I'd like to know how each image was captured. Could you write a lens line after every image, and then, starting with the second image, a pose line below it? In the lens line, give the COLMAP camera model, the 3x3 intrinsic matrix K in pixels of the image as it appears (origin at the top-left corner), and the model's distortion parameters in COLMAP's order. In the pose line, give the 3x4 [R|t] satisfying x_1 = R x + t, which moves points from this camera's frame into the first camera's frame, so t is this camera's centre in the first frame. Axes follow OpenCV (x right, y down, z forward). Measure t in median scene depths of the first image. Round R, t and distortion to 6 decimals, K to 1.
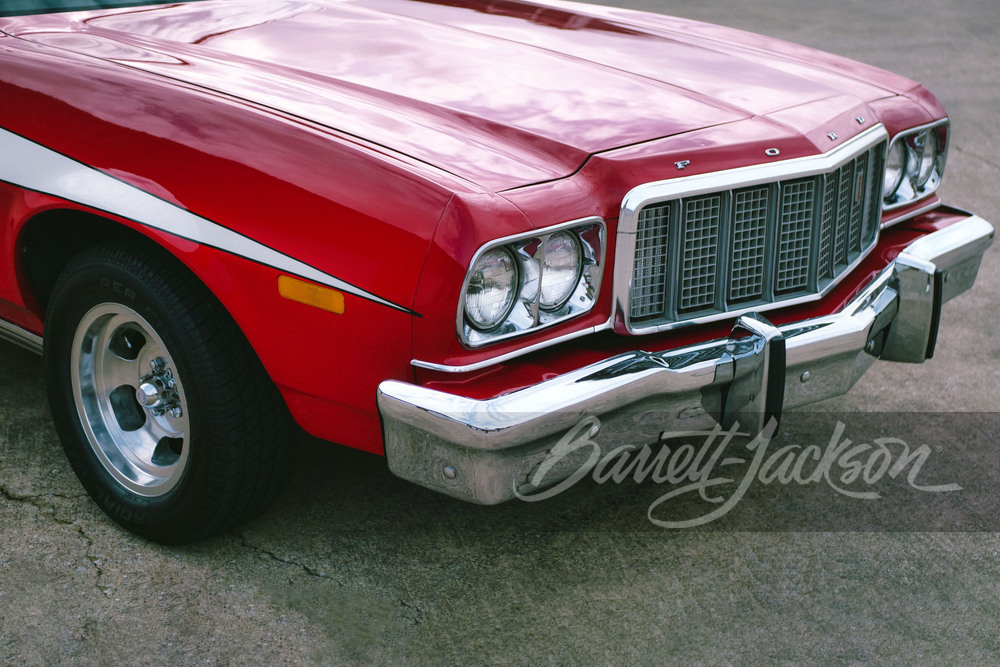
lens RADIAL K [[1878.1, 0, 500.0], [0, 1878.1, 333.5], [0, 0, 1]] dist [-0.034208, -0.021420]
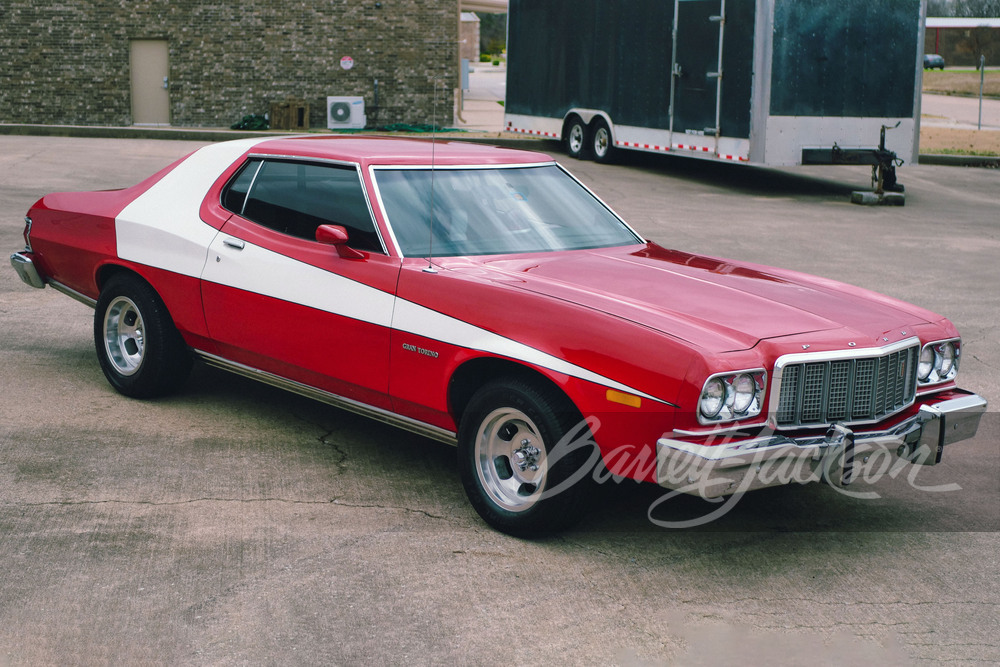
lens RADIAL K [[1878.1, 0, 500.0], [0, 1878.1, 333.5], [0, 0, 1]] dist [-0.034208, -0.021420]
pose [[0.996610, 0.044807, -0.068994, -0.088359], [-0.053192, 0.990740, -0.124921, 0.159311], [0.062758, 0.128168, 0.989765, -0.981061]]
